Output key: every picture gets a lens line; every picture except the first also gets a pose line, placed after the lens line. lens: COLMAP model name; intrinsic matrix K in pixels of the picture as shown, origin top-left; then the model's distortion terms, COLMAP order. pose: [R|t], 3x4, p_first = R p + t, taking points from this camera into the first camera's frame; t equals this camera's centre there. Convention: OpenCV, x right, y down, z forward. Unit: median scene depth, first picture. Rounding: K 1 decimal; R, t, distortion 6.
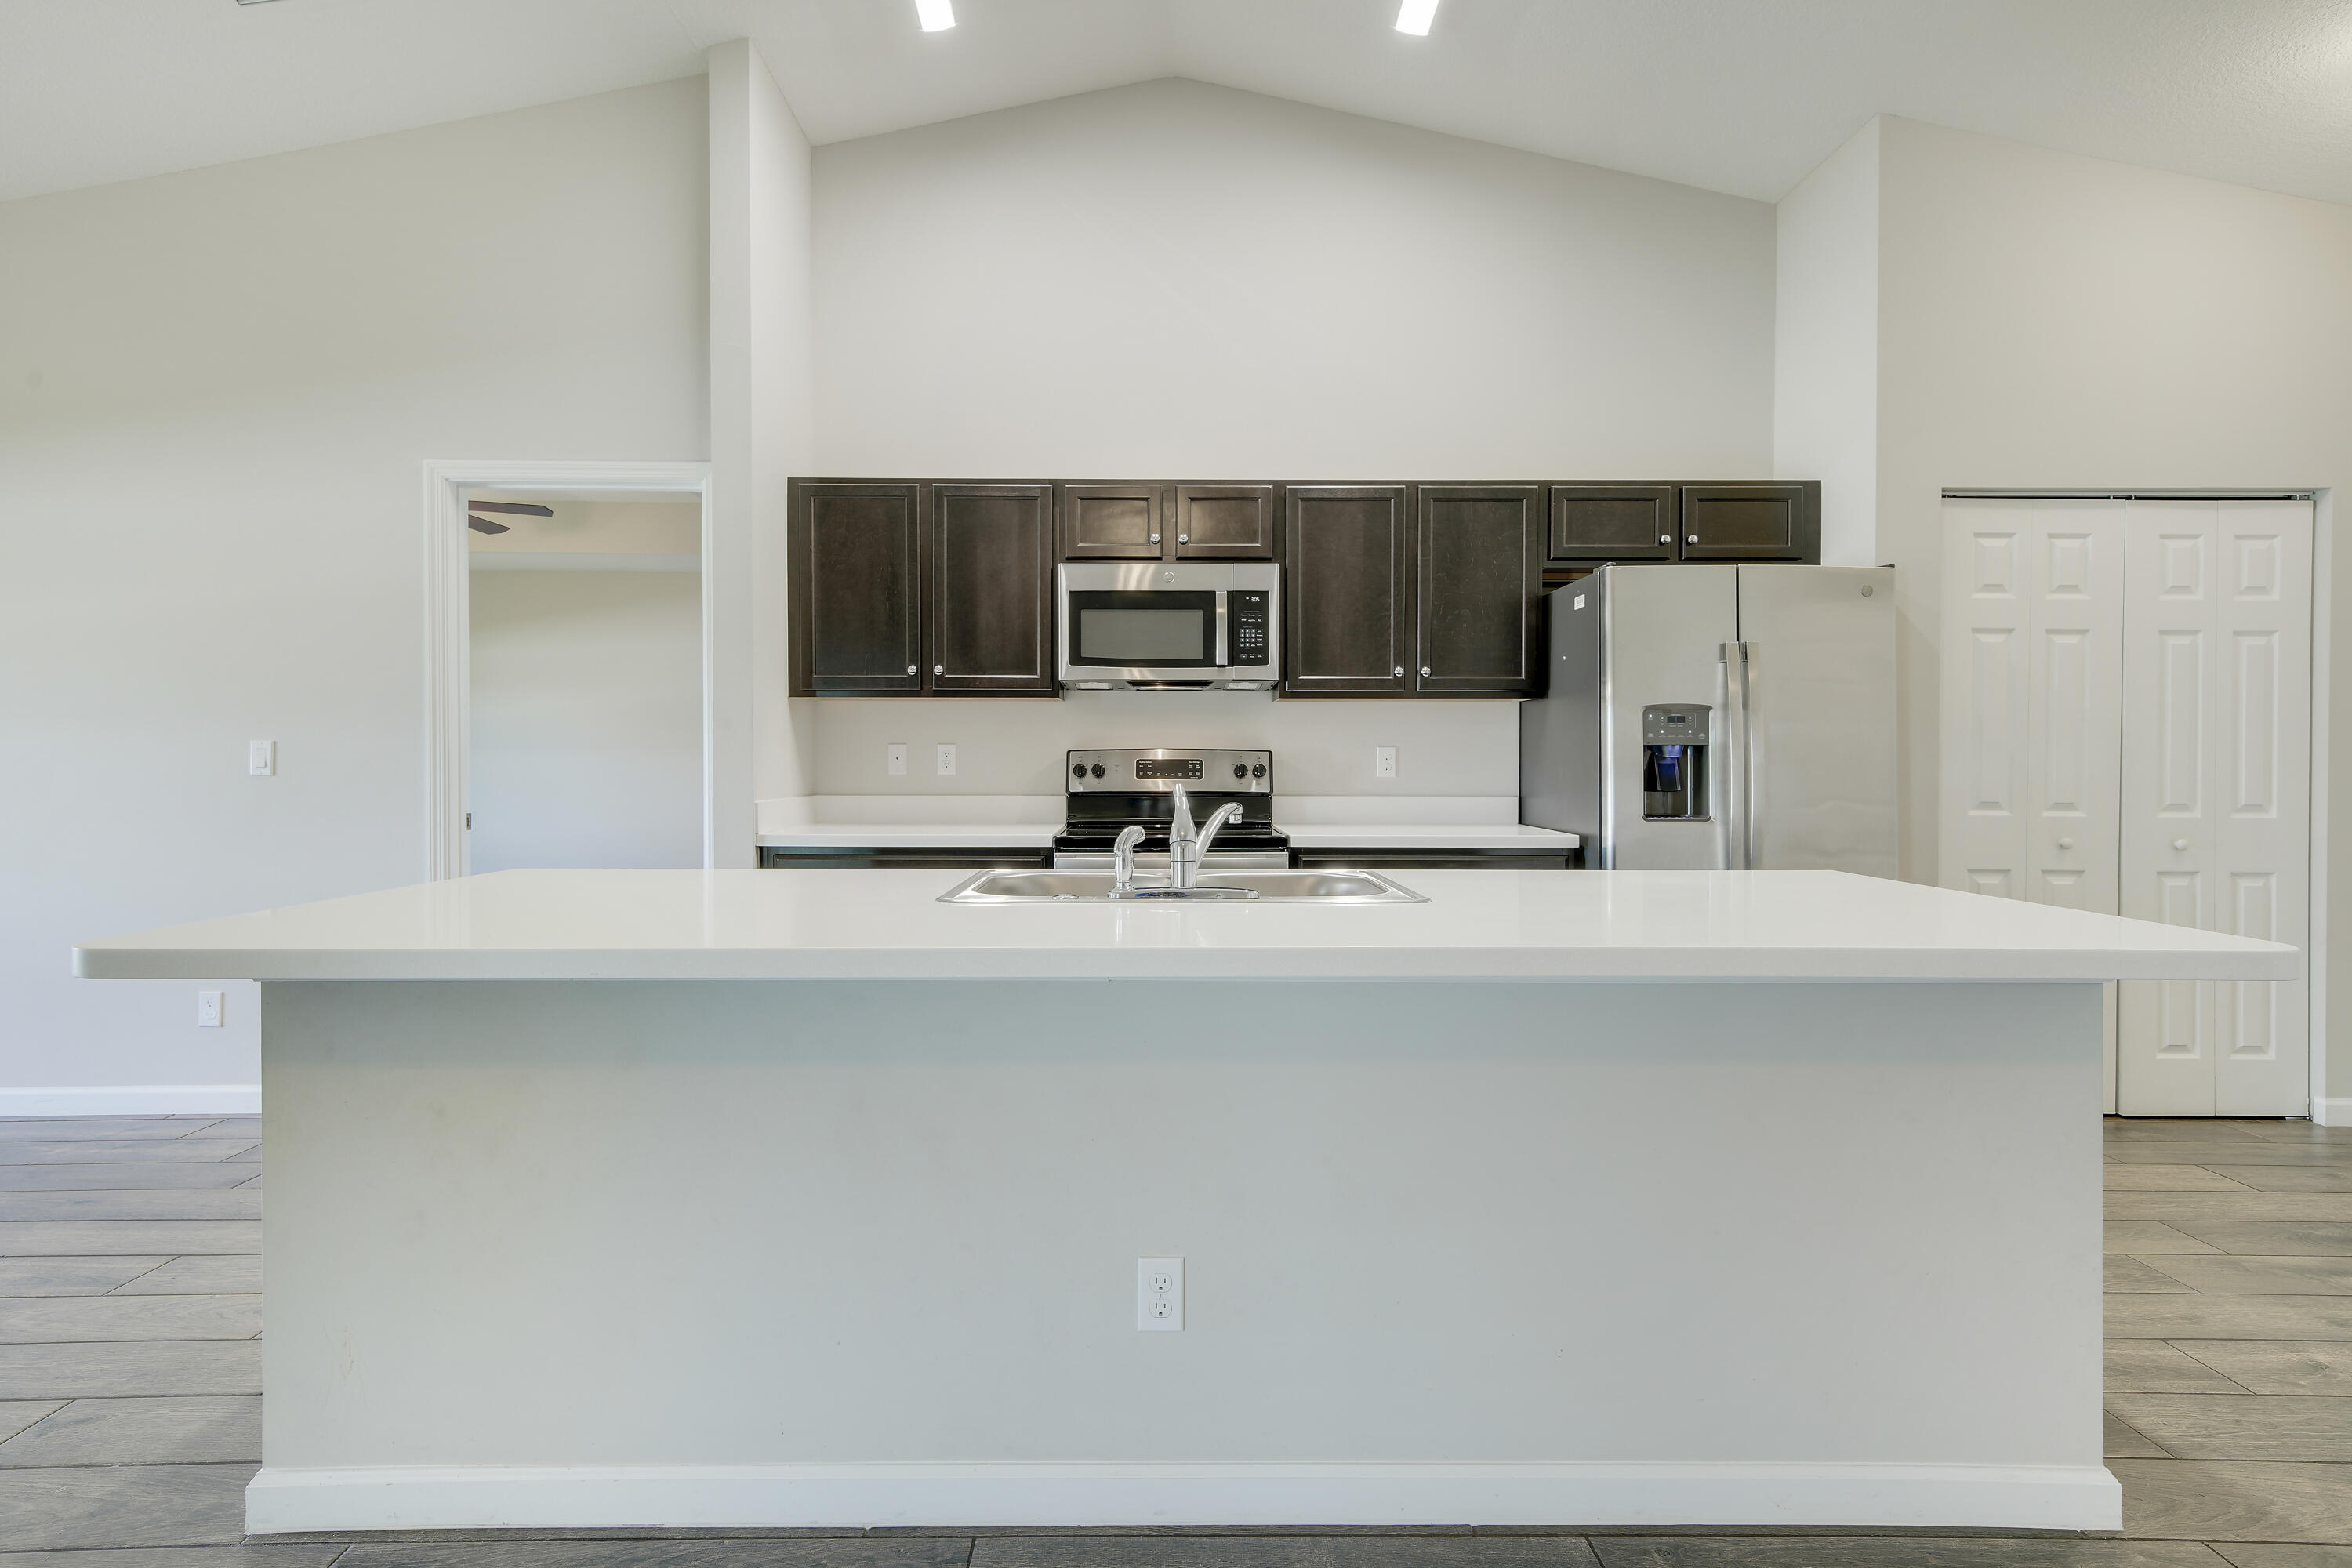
lens RADIAL K [[1174.7, 0, 1165.8], [0, 1174.7, 771.4], [0, 0, 1]] dist [0.008704, 0.004558]
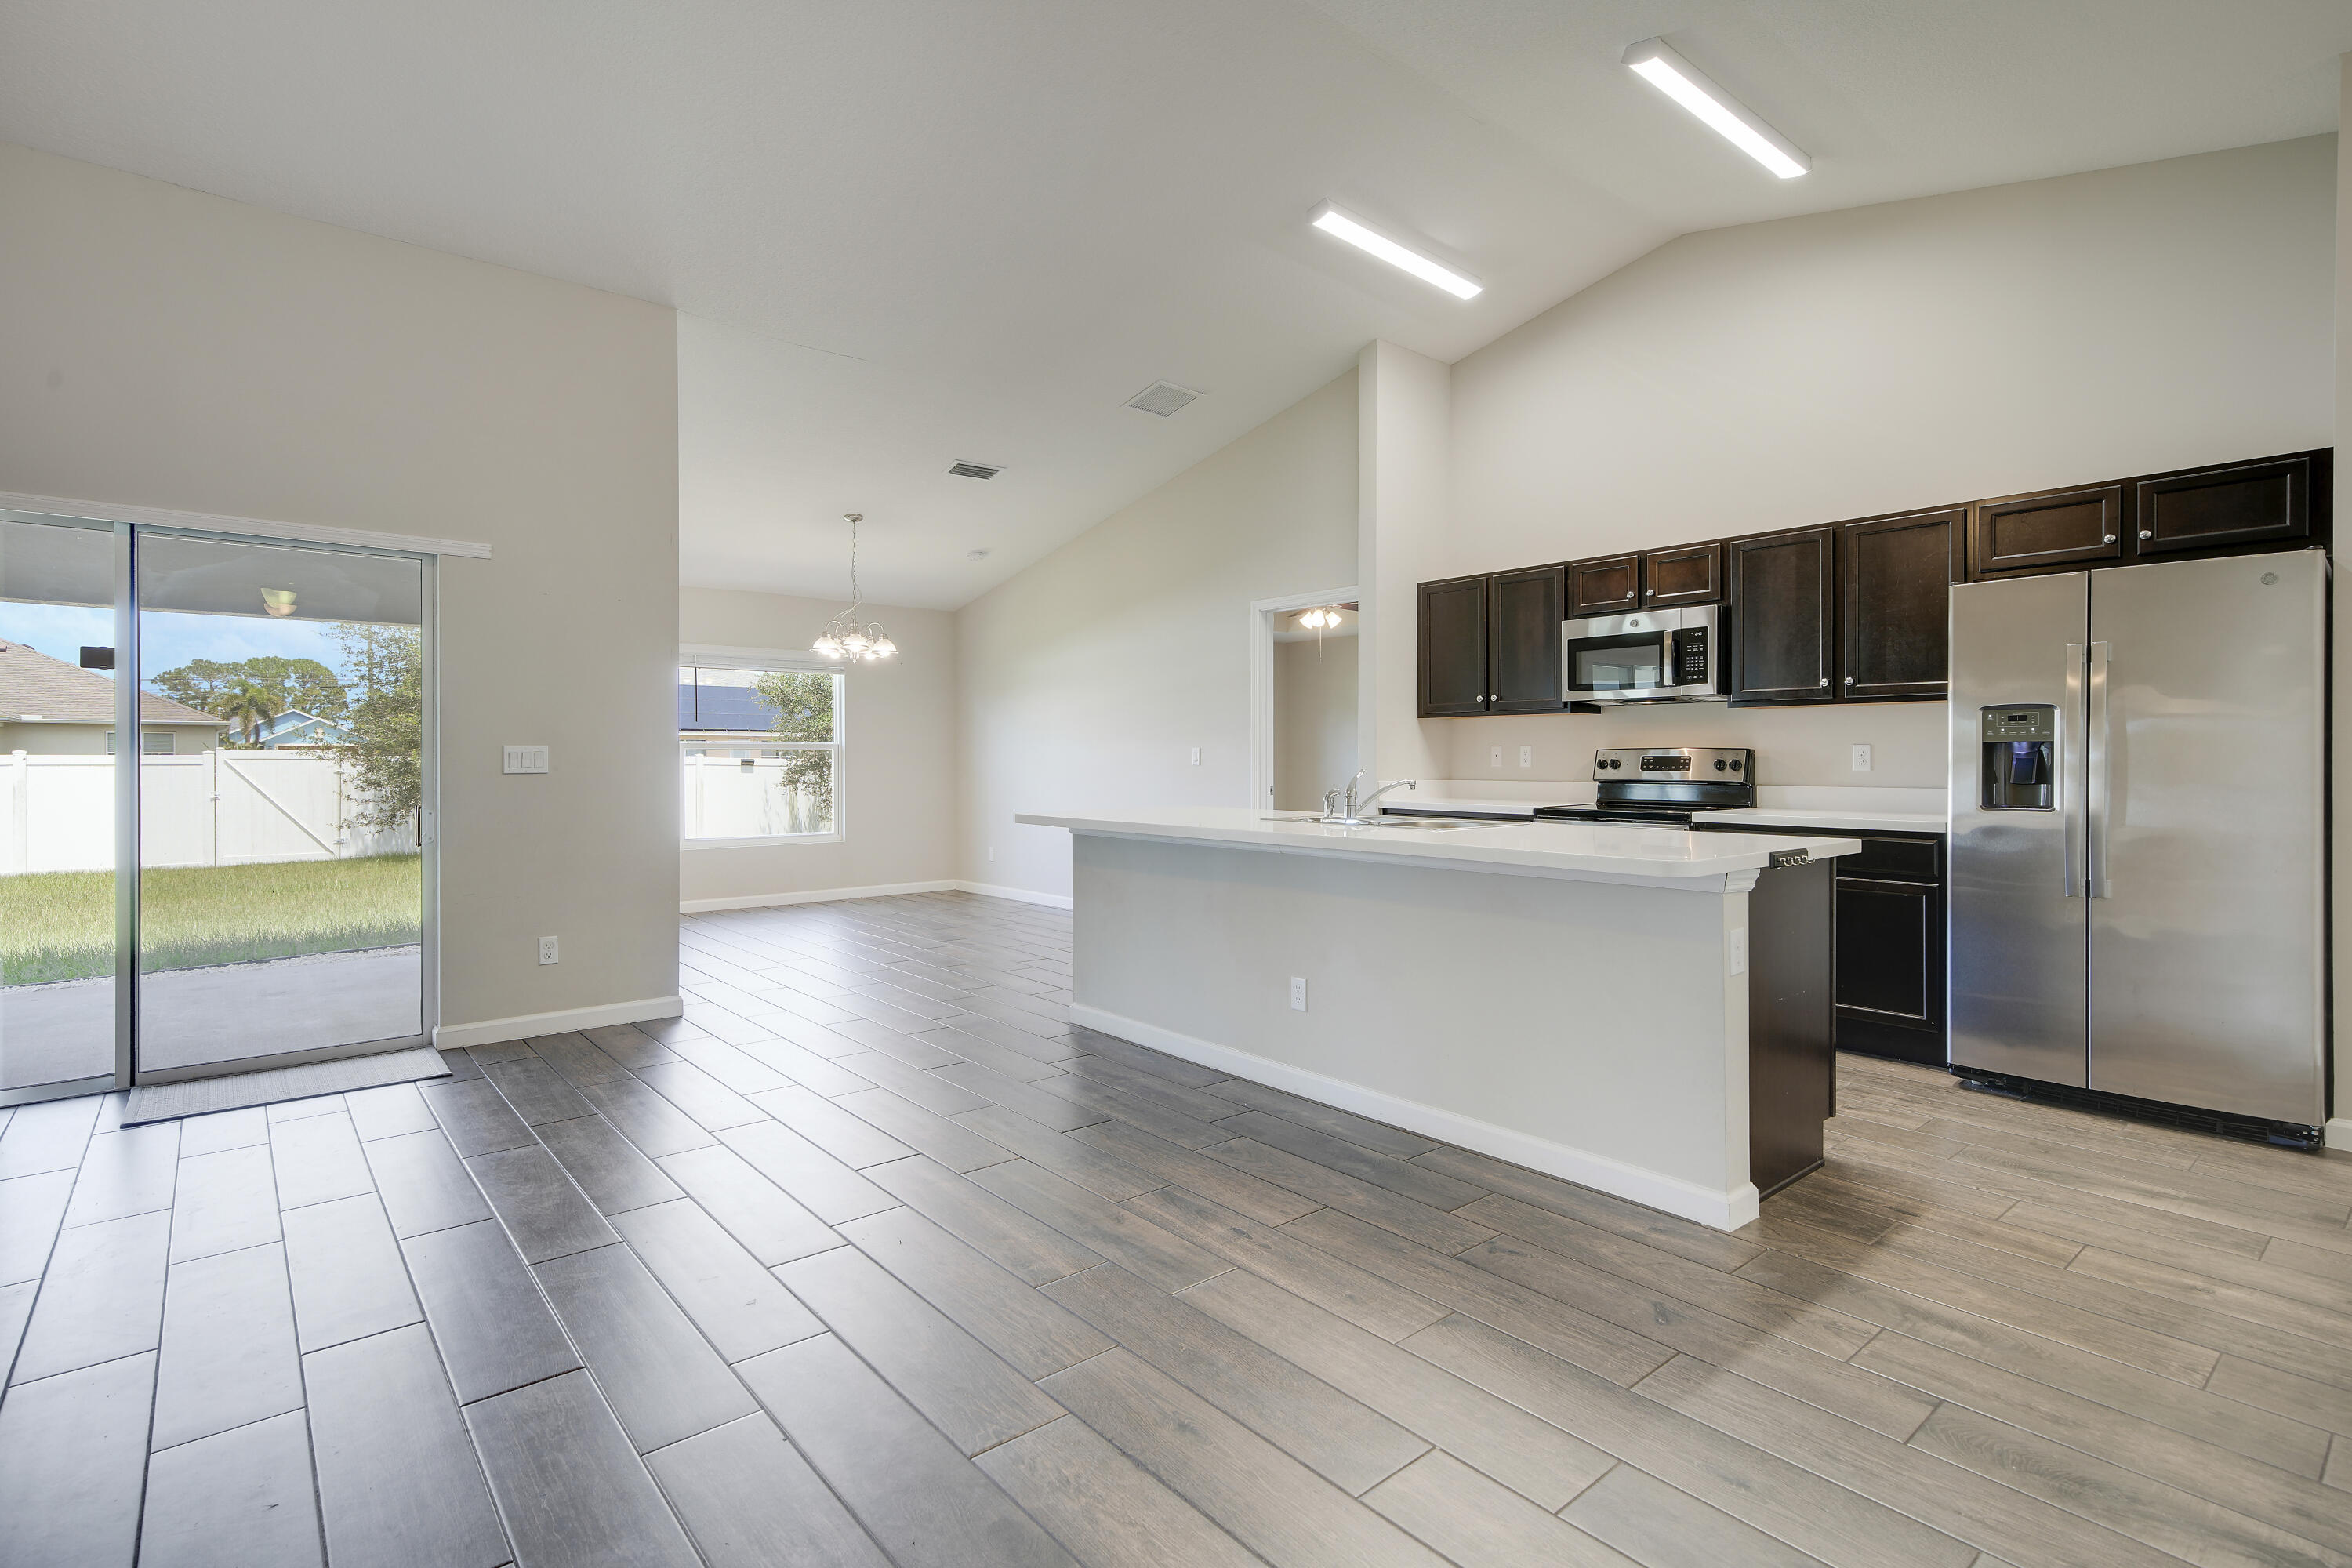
lens RADIAL K [[1128.7, 0, 1169.2], [0, 1128.7, 759.8], [0, 0, 1]] dist [0.001196, 0.006445]
pose [[0.633398, -0.000648, -0.773826, 0.673473], [-0.005003, 0.999975, -0.004932, 0.003376], [0.773810, 0.006995, 0.633379, -0.252225]]
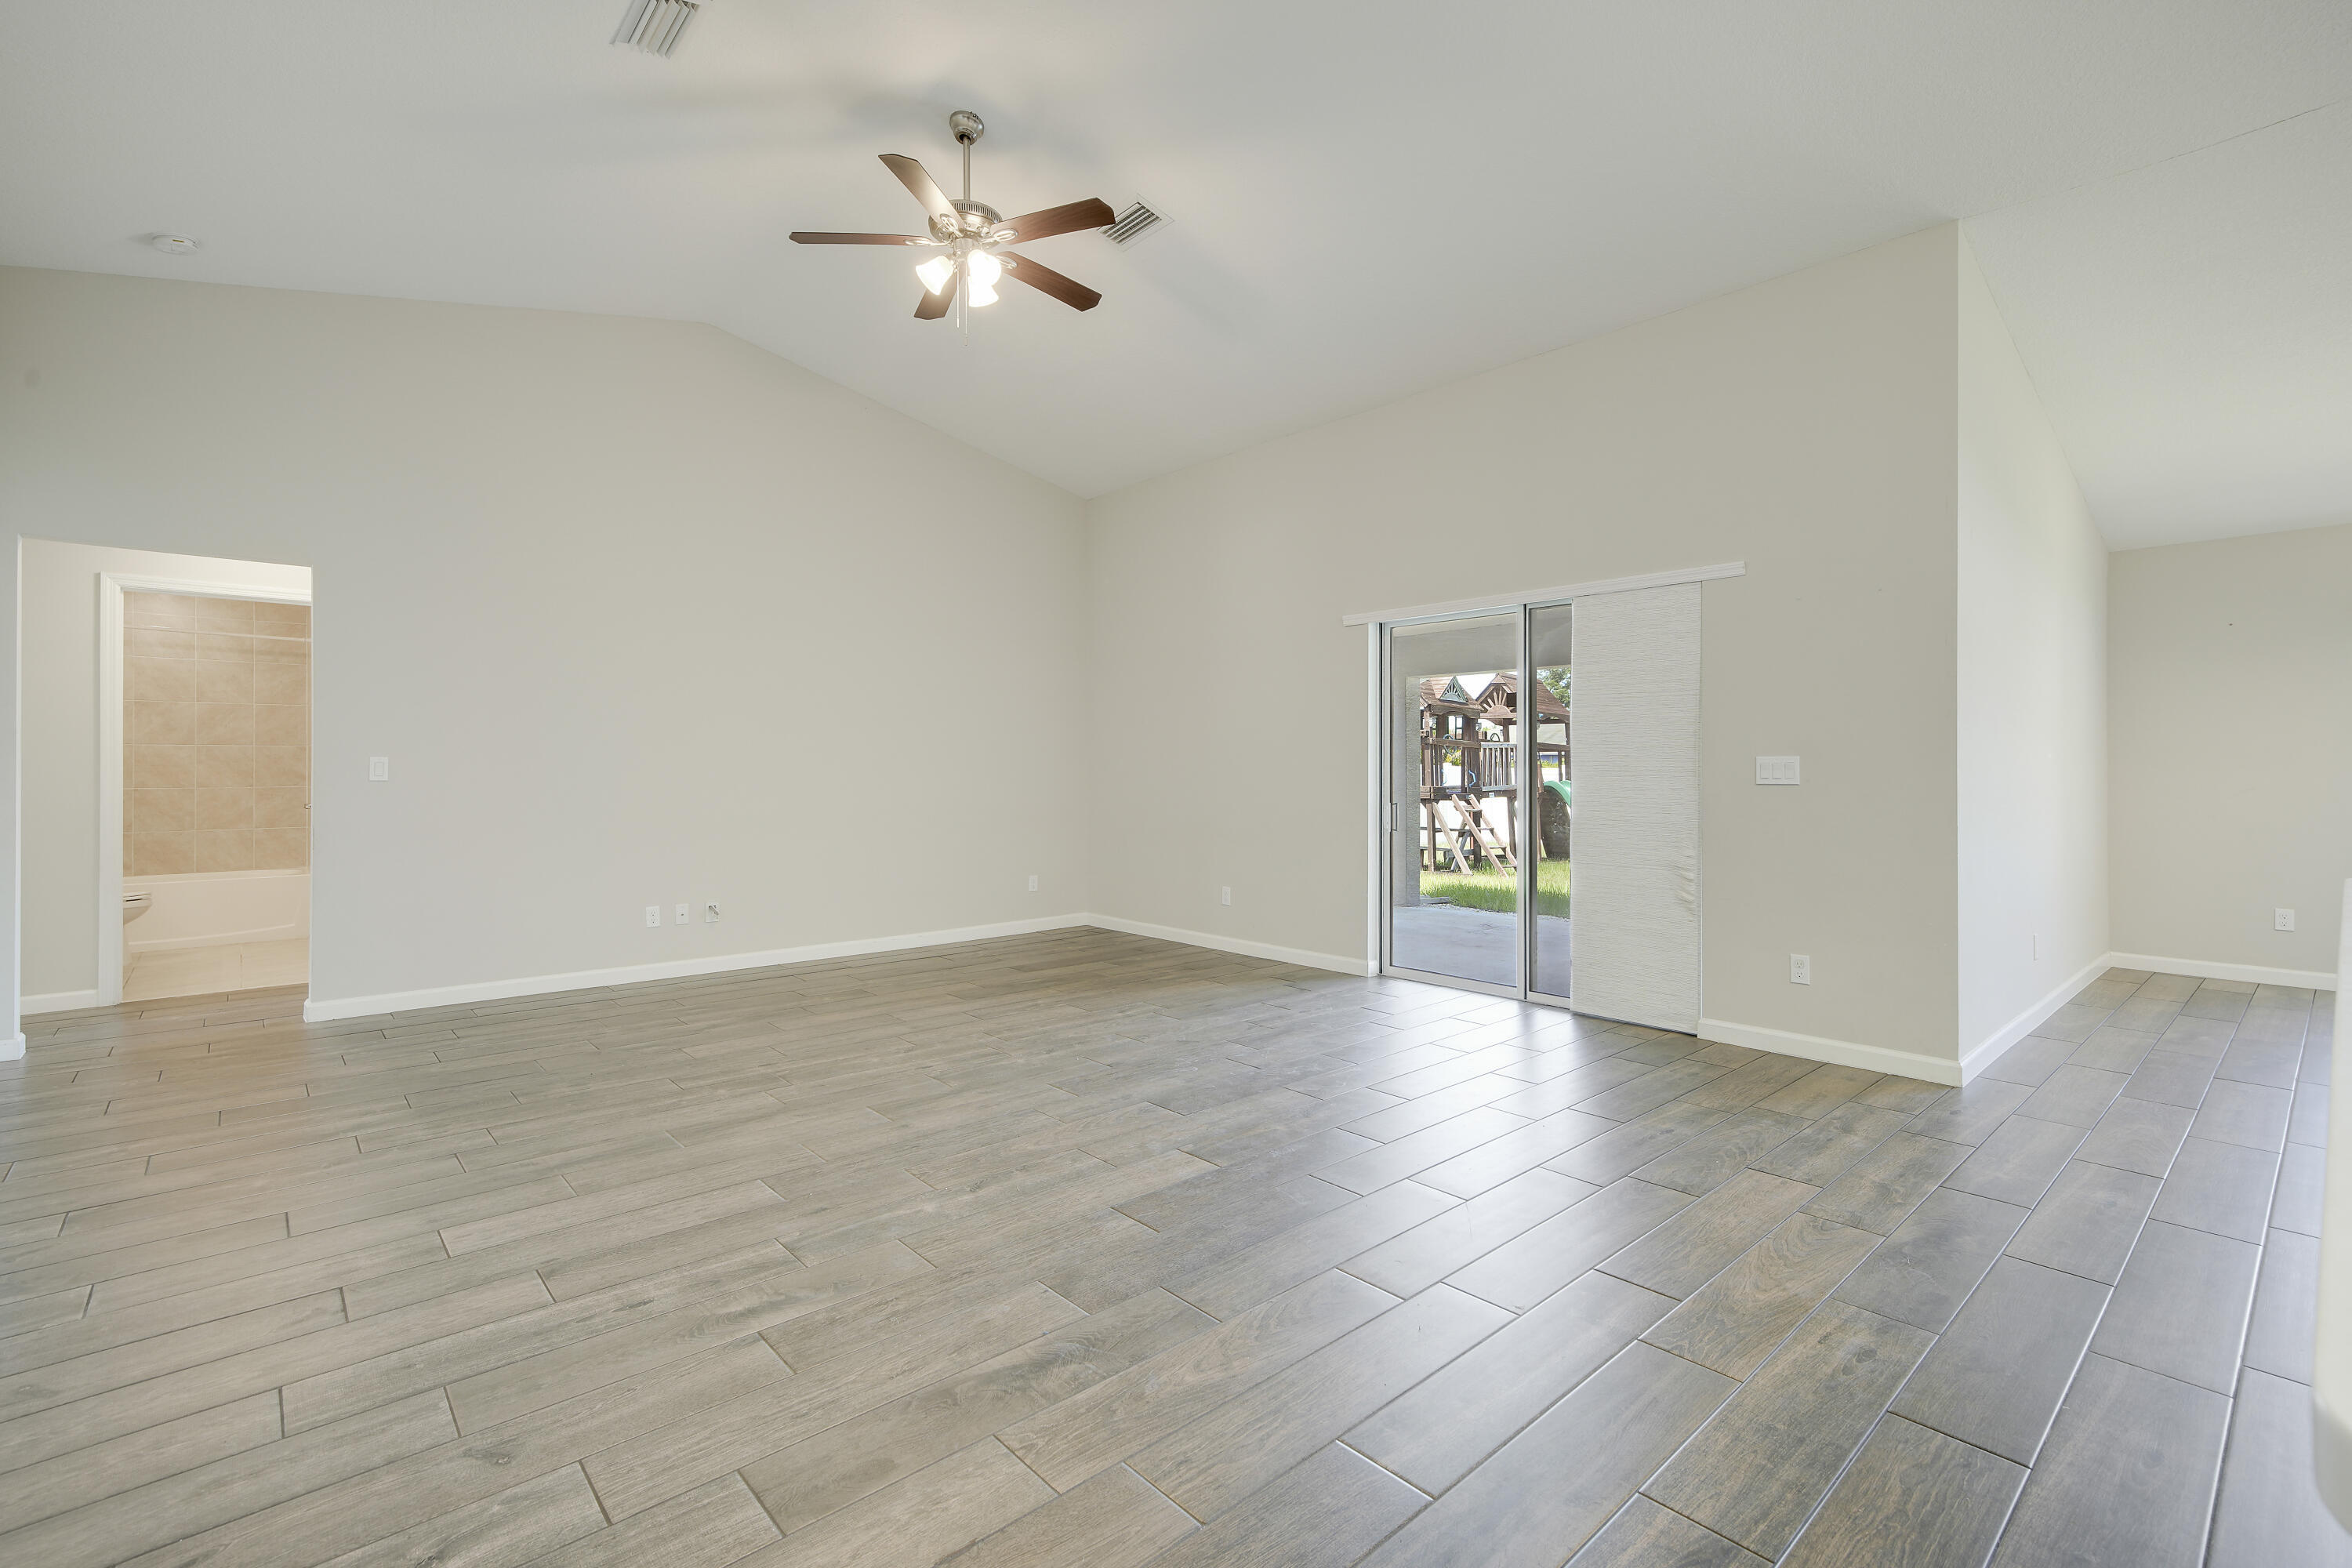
lens RADIAL K [[1037.6, 0, 1194.2], [0, 1037.6, 775.8], [0, 0, 1]] dist [0.000363, 0.002138]
pose [[-0.749582, 0.003024, -0.661904, 0.492869], [-0.007394, 0.999889, 0.012941, -0.003462], [0.661870, 0.014594, -0.749477, 0.374651]]
